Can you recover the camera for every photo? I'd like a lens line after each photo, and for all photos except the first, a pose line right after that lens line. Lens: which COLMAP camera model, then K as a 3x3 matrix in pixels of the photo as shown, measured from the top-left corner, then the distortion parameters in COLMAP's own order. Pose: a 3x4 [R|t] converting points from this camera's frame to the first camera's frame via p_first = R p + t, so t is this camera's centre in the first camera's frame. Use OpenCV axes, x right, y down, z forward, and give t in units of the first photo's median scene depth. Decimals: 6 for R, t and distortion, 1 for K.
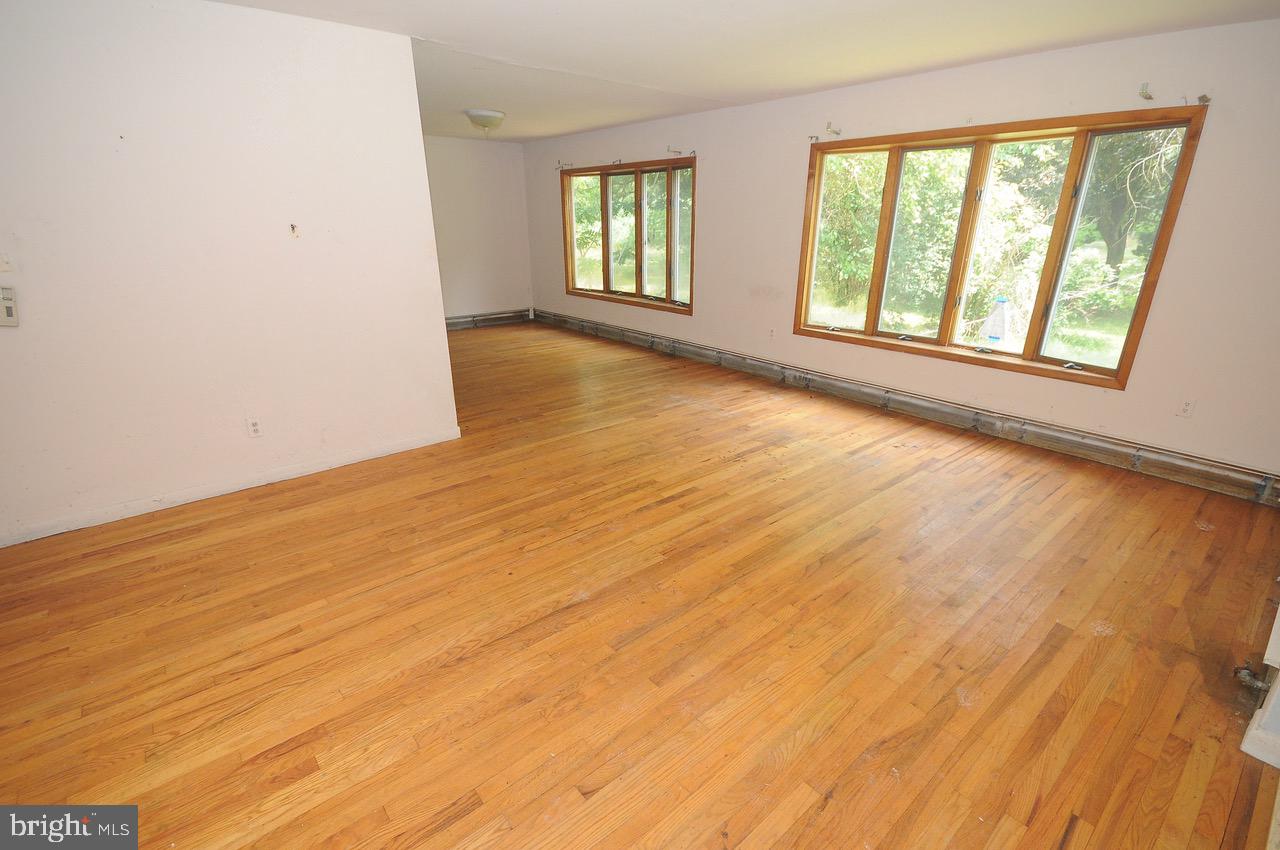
lens RADIAL K [[606.7, 0, 642.2], [0, 606.7, 445.4], [0, 0, 1]] dist [-0.000507, -0.000011]
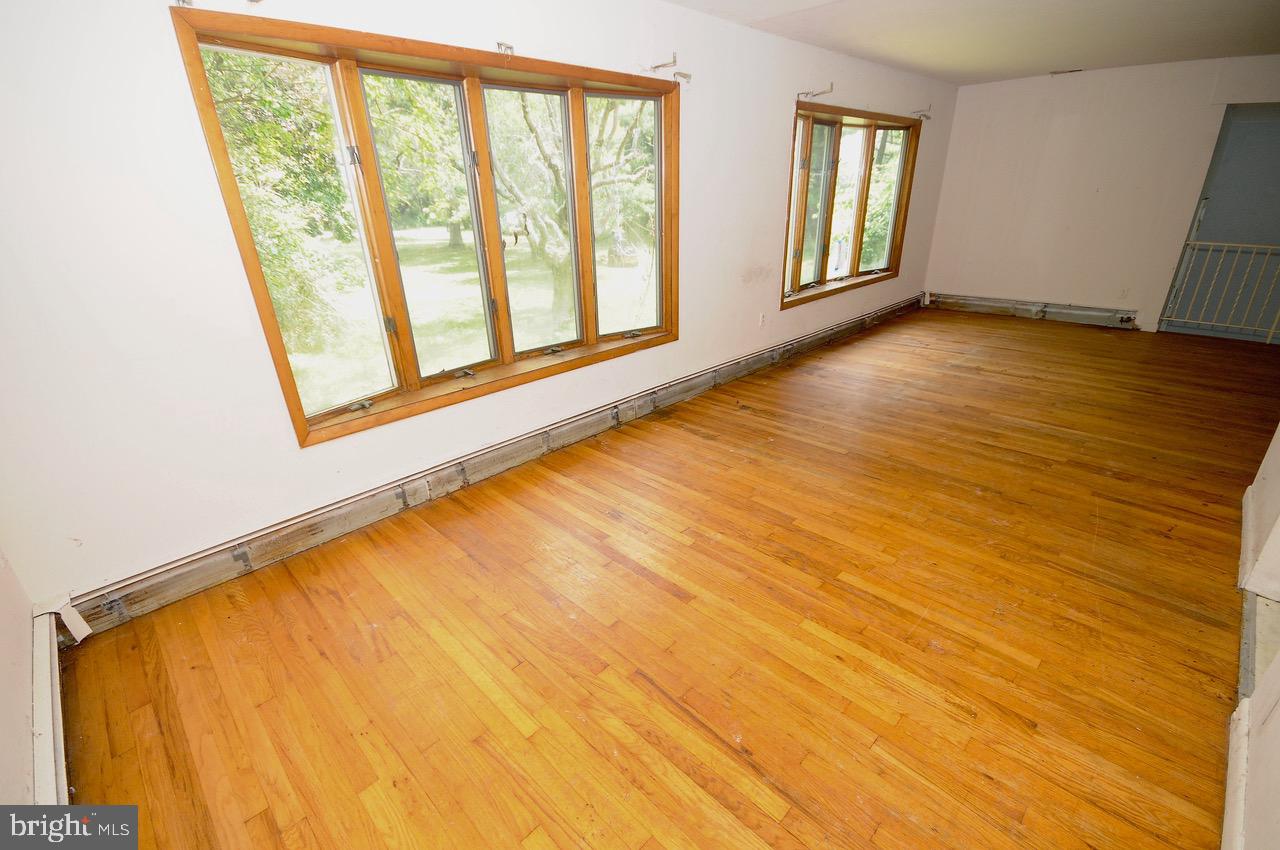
lens RADIAL K [[569.1, 0, 649.7], [0, 569.1, 437.9], [0, 0, 1]] dist [-0.001927, -0.000585]
pose [[-0.109035, -0.386162, 0.915964, -0.729579], [0.380906, 0.834891, 0.397325, -0.534432], [-0.918162, 0.392219, 0.056059, 1.456457]]
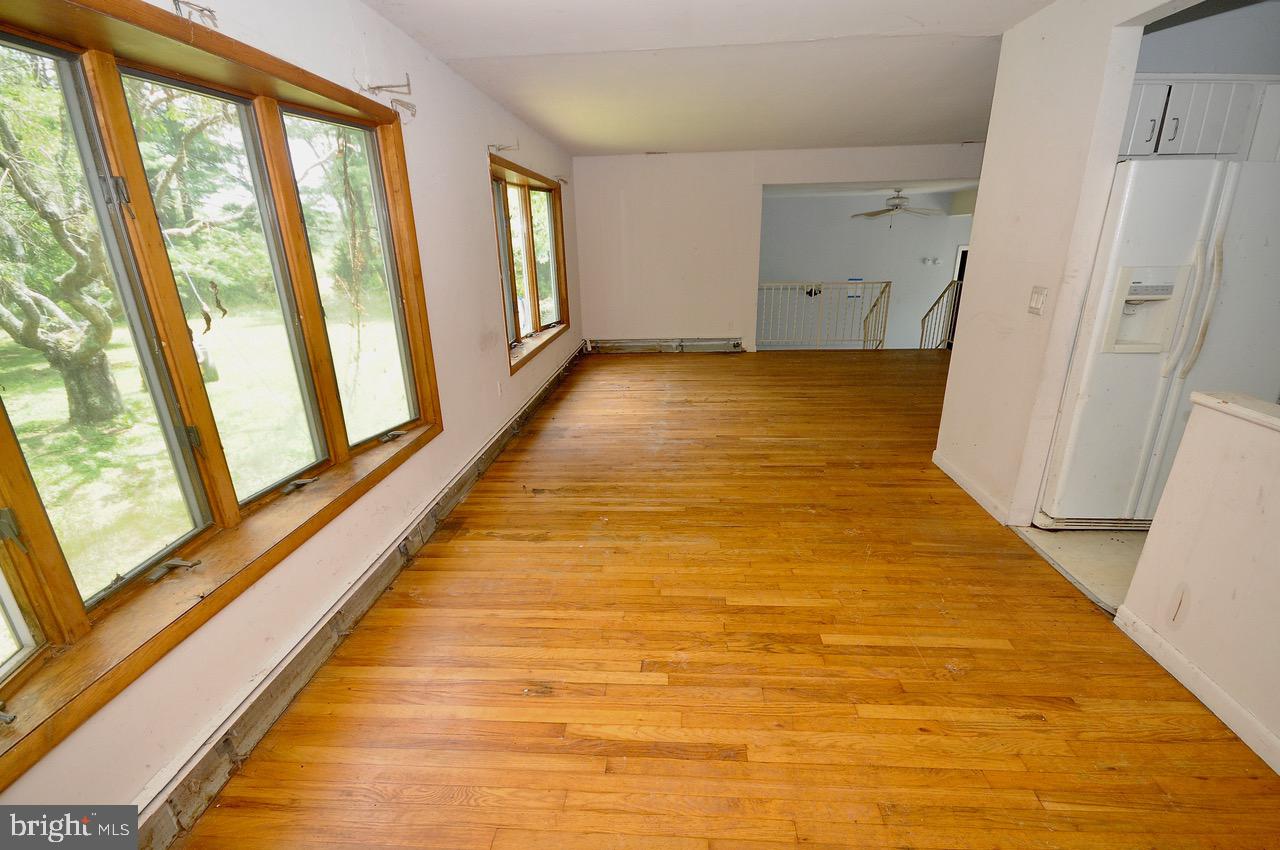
lens RADIAL K [[569.1, 0, 649.7], [0, 569.1, 437.9], [0, 0, 1]] dist [-0.001927, -0.000585]
pose [[-0.731795, -0.203325, 0.650488, -0.509831], [0.269028, 0.790768, 0.549828, -0.599429], [-0.626179, 0.577361, -0.523979, 1.614066]]
